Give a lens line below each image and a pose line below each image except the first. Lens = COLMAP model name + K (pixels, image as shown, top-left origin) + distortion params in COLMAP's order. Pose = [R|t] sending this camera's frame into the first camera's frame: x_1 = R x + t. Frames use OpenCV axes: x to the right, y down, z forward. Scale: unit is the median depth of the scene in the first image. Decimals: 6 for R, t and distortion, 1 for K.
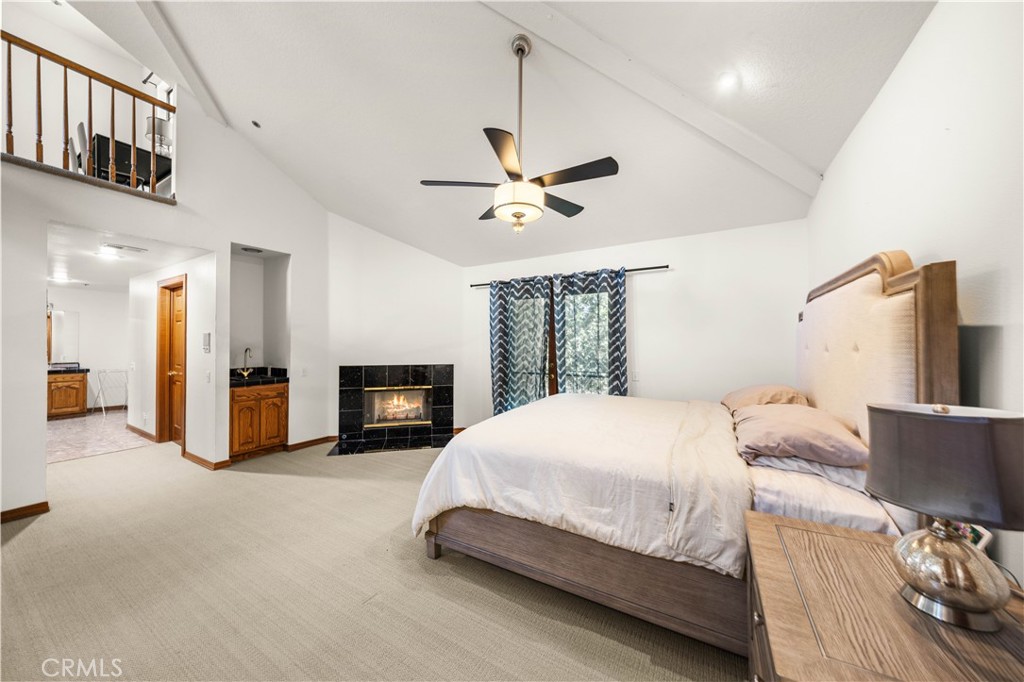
lens RADIAL K [[346.3, 0, 514.3], [0, 346.3, 335.4], [0, 0, 1]] dist [0.000693, -0.000115]
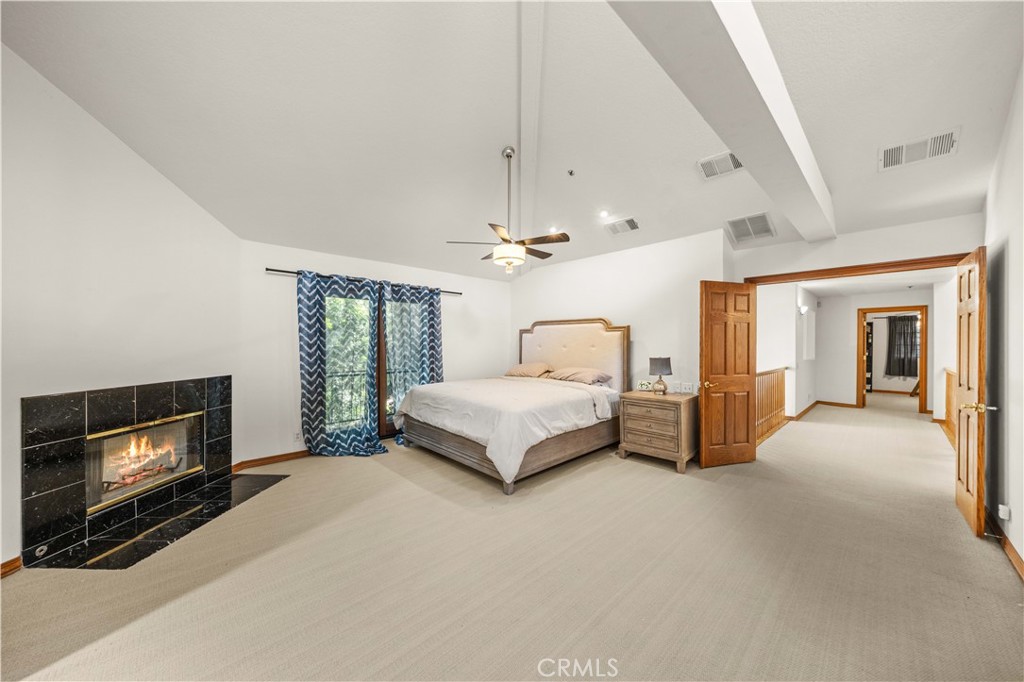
lens RADIAL K [[346.3, 0, 519.3], [0, 346.3, 346.4], [0, 0, 1]] dist [0.000693, -0.000115]
pose [[0.274384, -0.007942, 0.961587, -0.754605], [-0.020434, 0.999692, 0.014088, 0.004082], [-0.961403, -0.023515, 0.274137, 0.275357]]
